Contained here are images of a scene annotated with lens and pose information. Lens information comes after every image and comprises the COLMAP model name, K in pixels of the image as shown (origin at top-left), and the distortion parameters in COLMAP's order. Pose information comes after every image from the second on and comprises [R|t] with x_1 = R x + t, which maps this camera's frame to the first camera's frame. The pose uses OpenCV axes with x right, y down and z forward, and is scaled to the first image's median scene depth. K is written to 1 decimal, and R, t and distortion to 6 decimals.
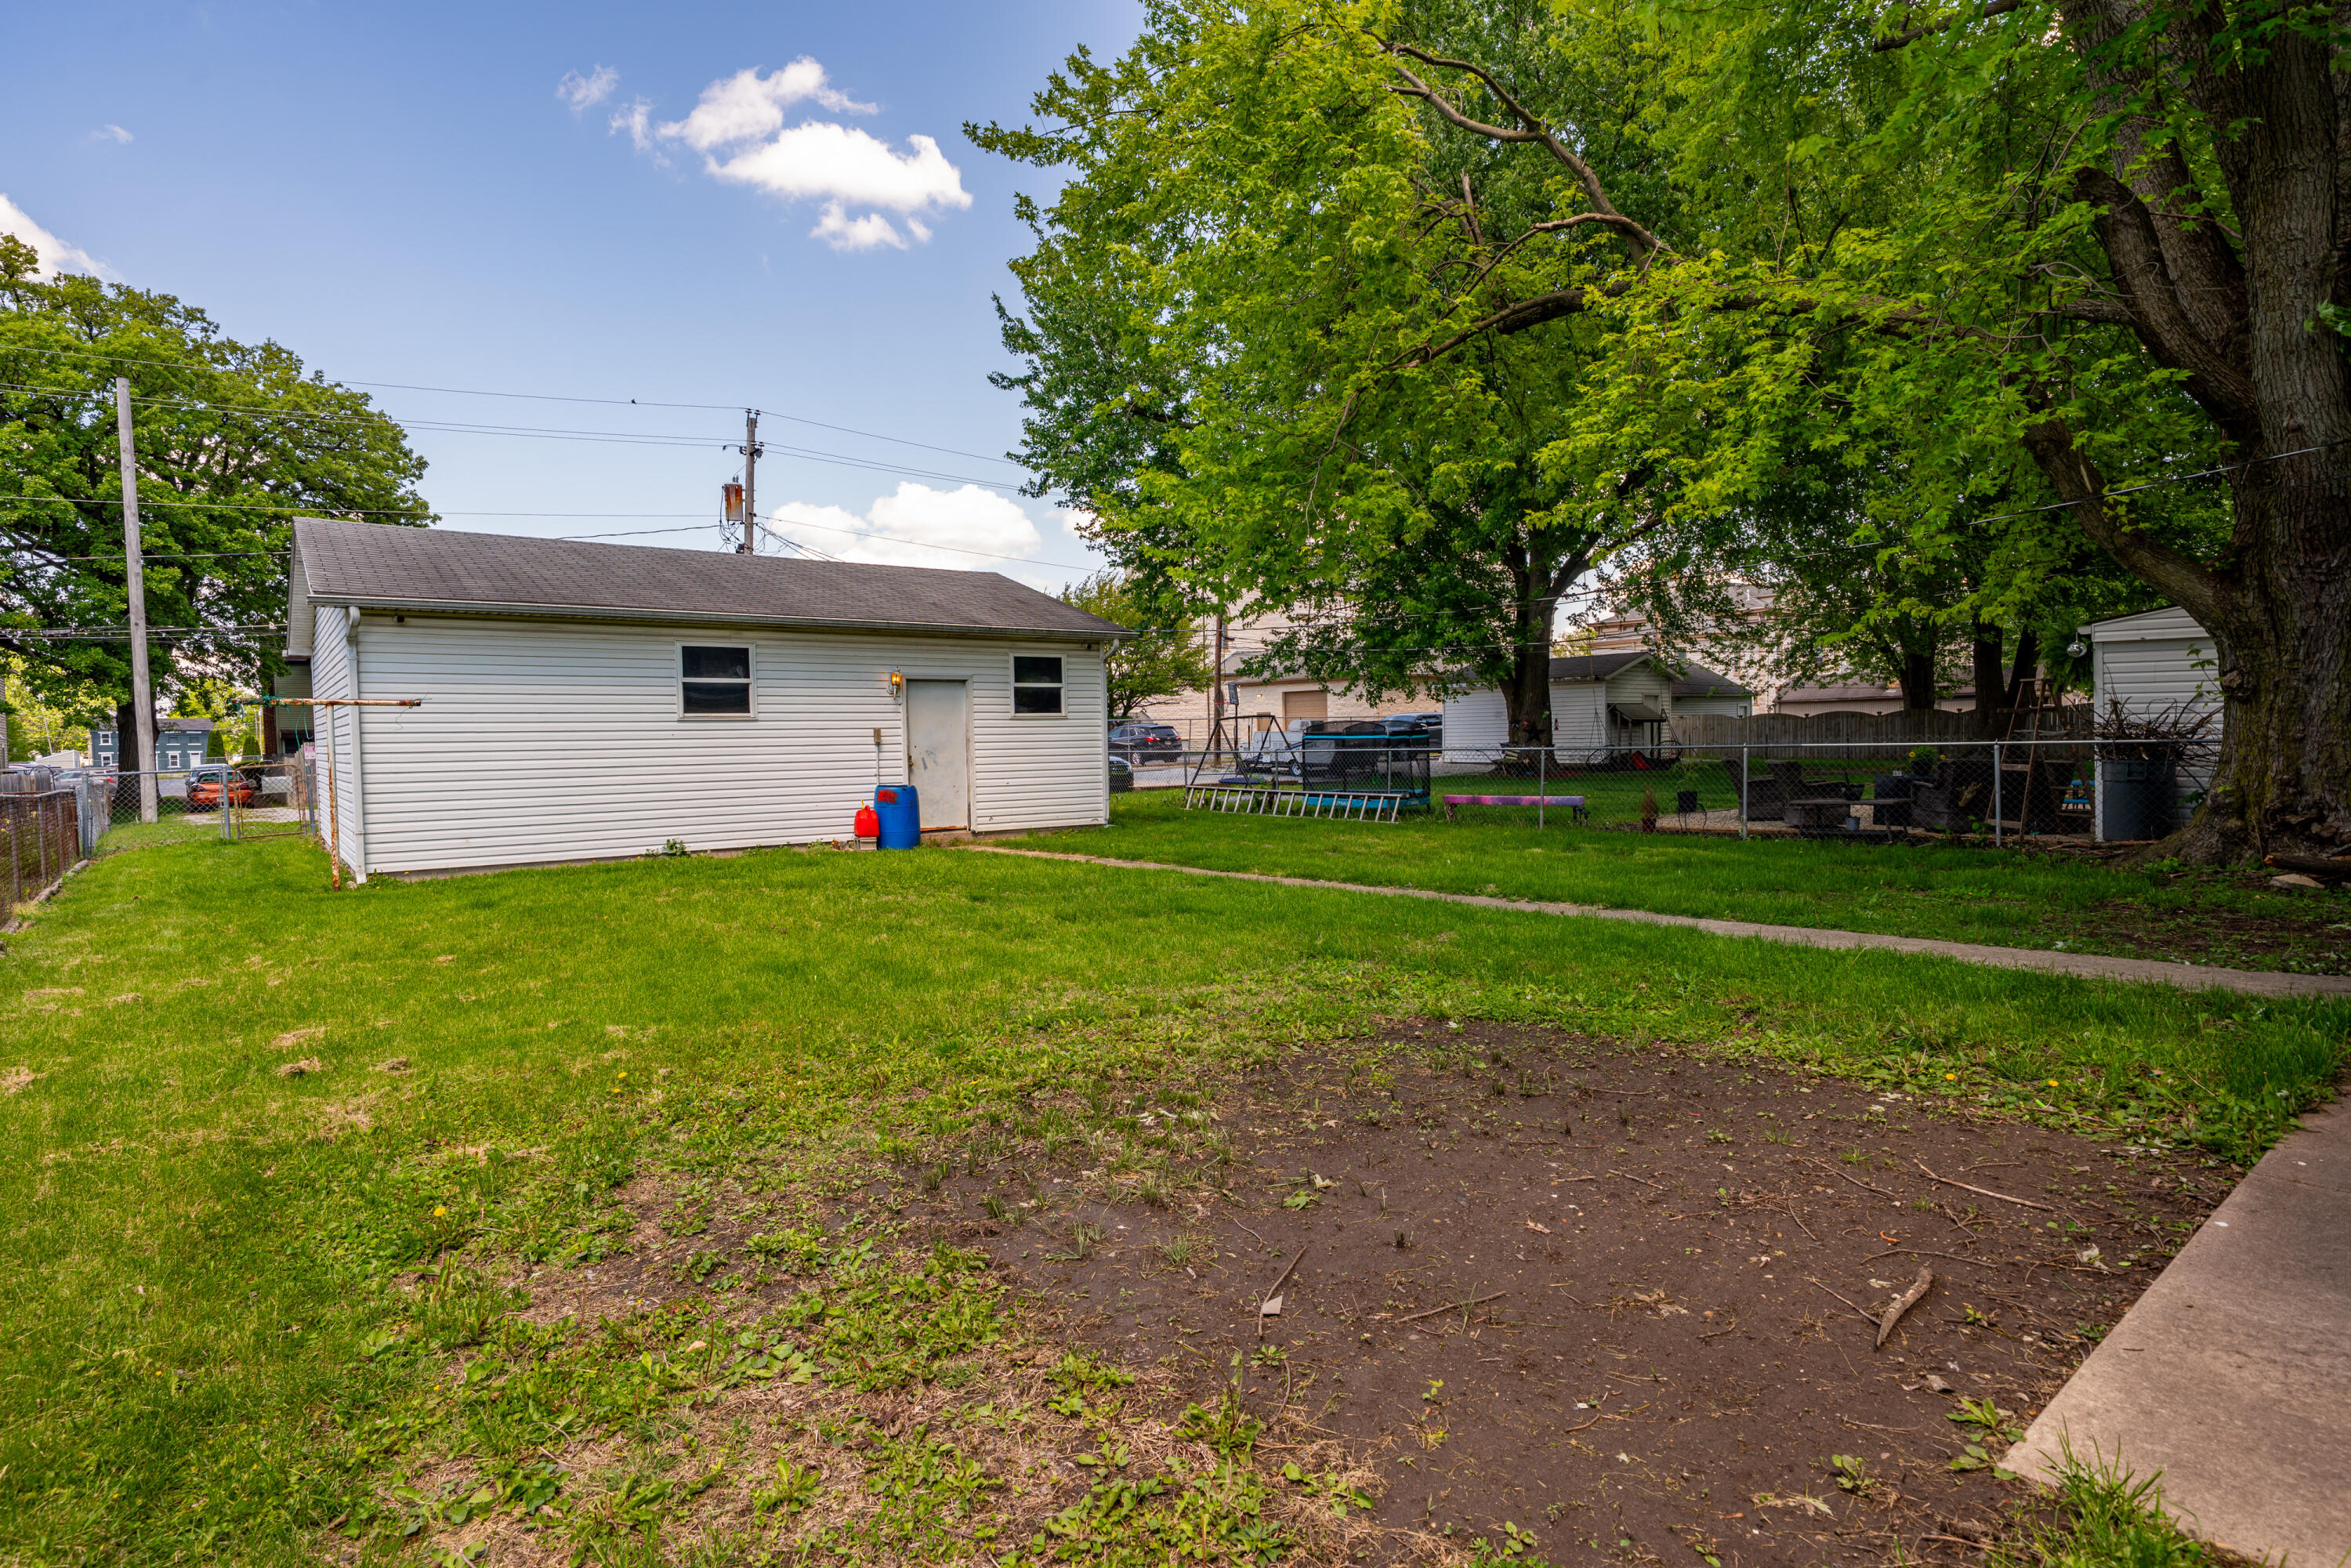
lens RADIAL K [[1189.1, 0, 1168.0], [0, 1189.1, 768.2], [0, 0, 1]] dist [0.001440, 0.000823]
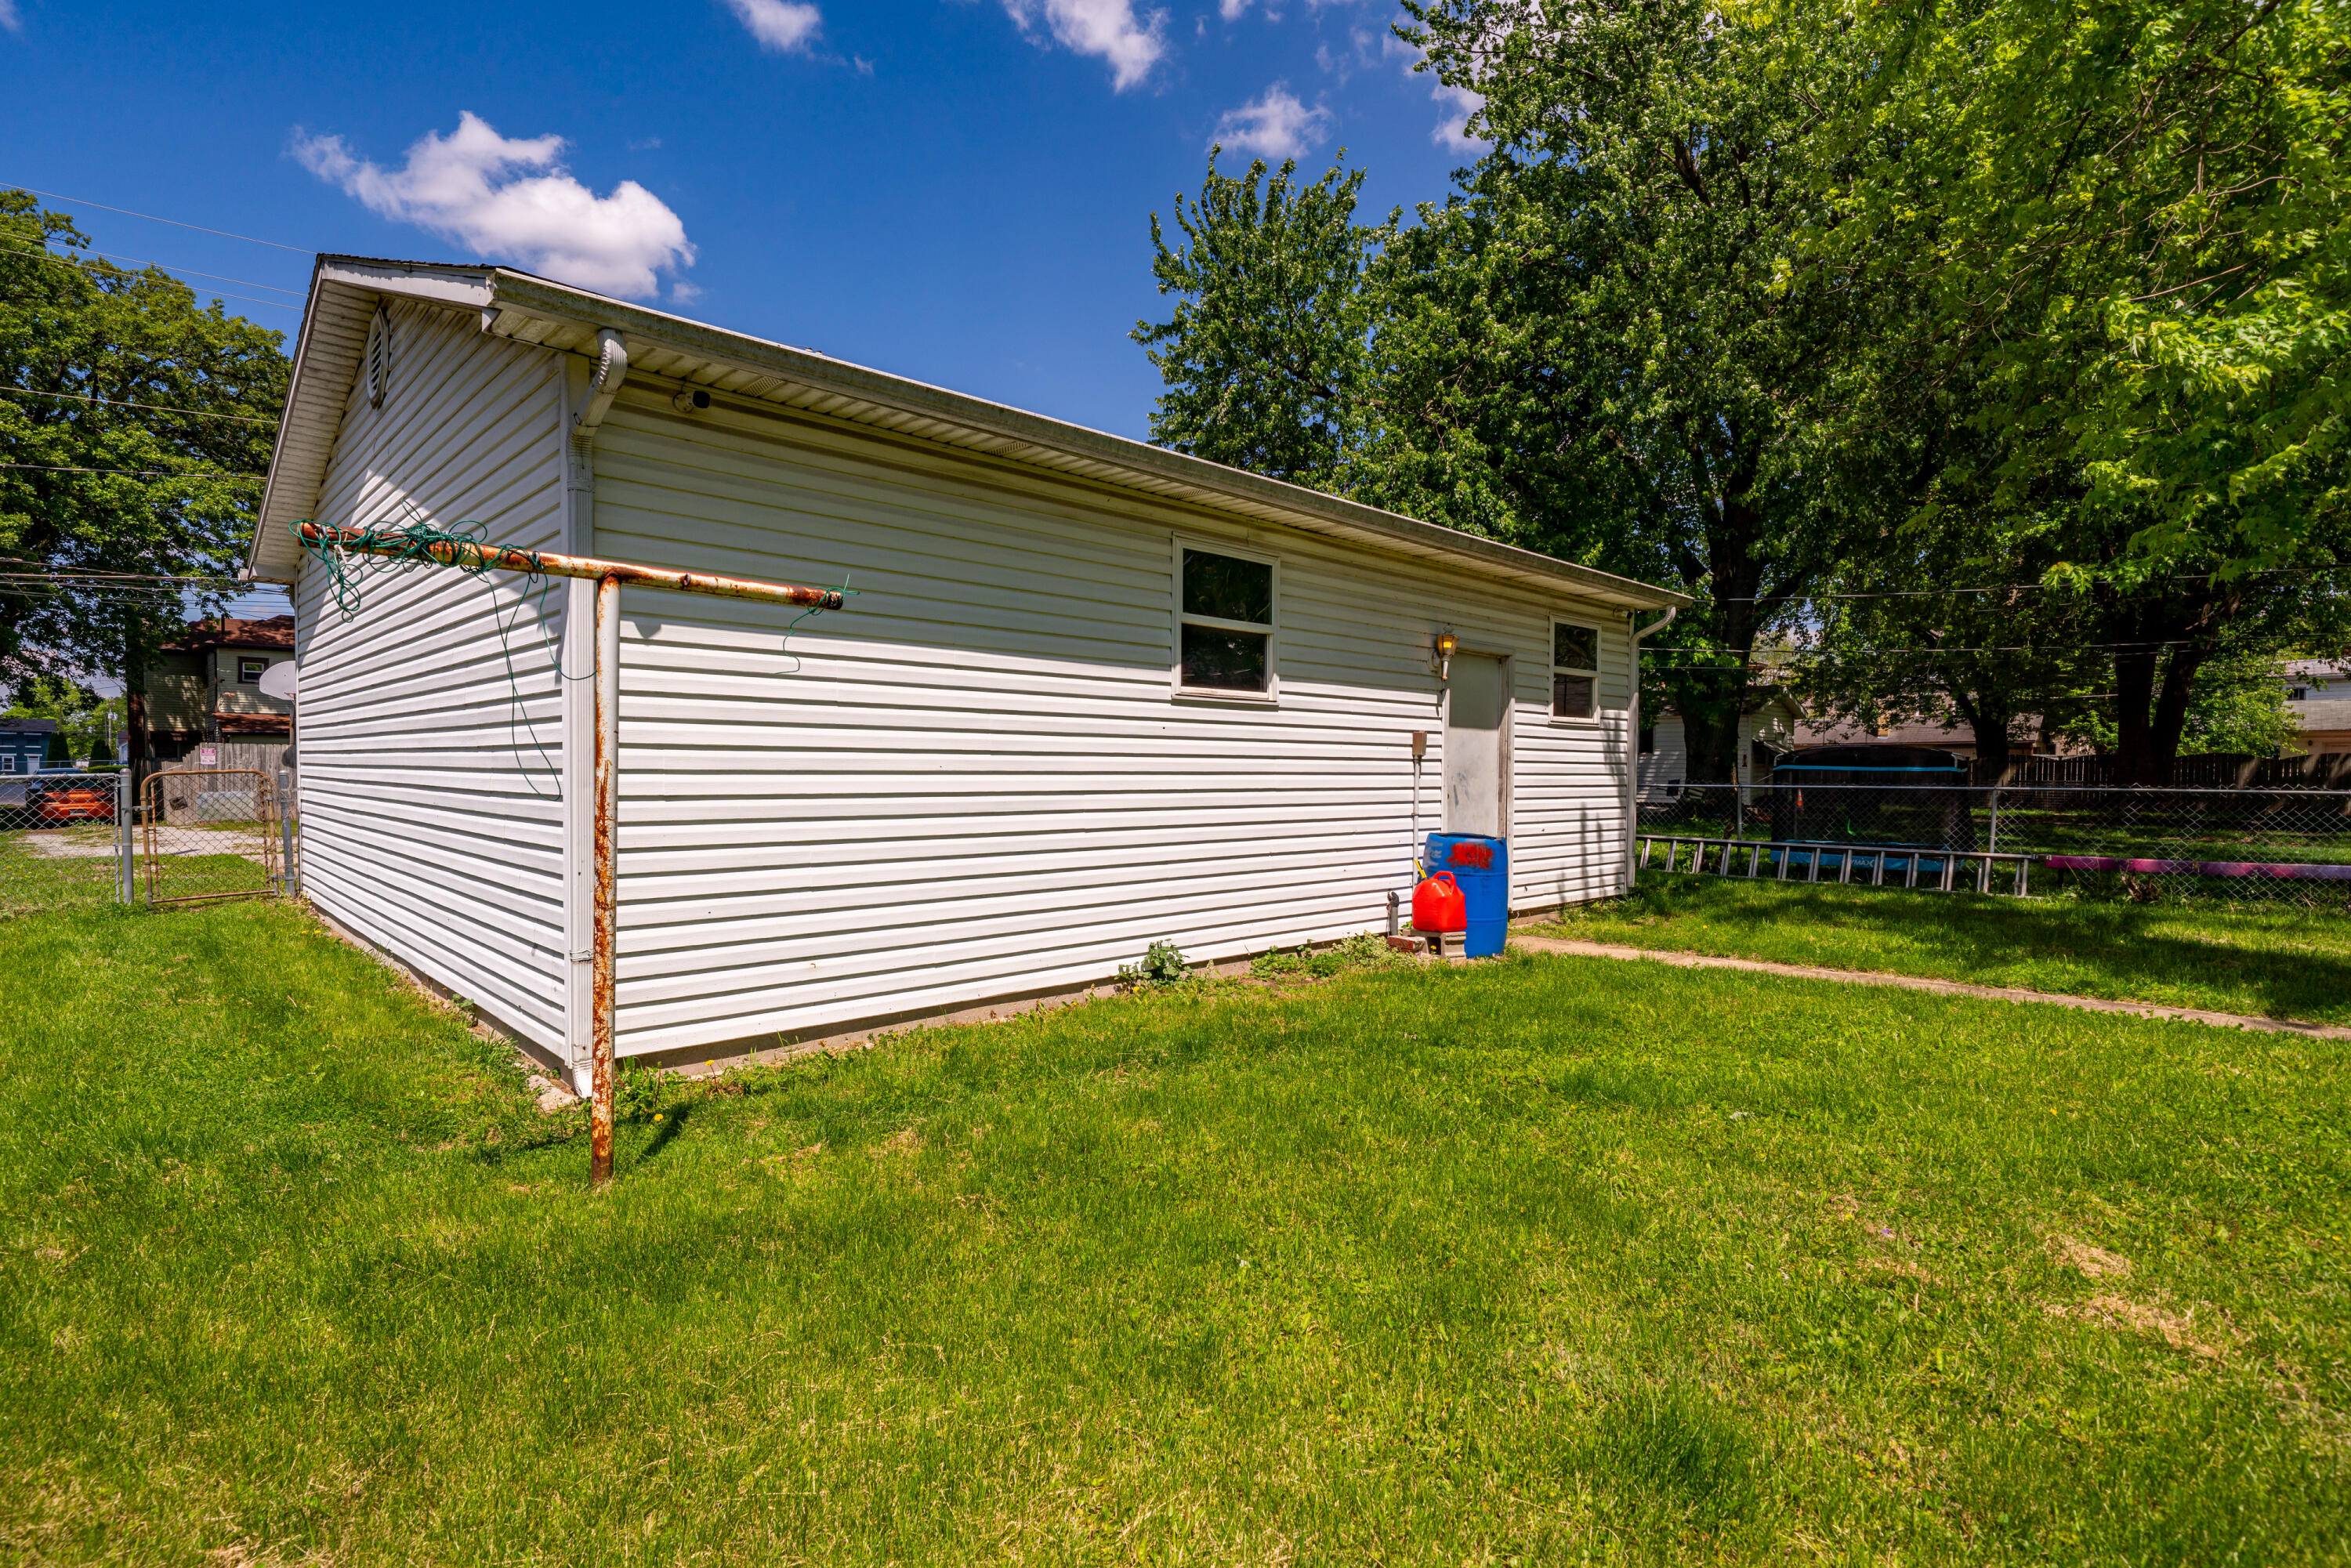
lens RADIAL K [[1126.1, 0, 1178.4], [0, 1126.1, 783.9], [0, 0, 1]] dist [-0.002244, 0.000140]
pose [[0.993510, 0.023295, 0.111337, -0.174167], [-0.022021, 0.999677, -0.012661, 0.000149], [-0.111596, 0.010127, 0.993702, 0.202607]]
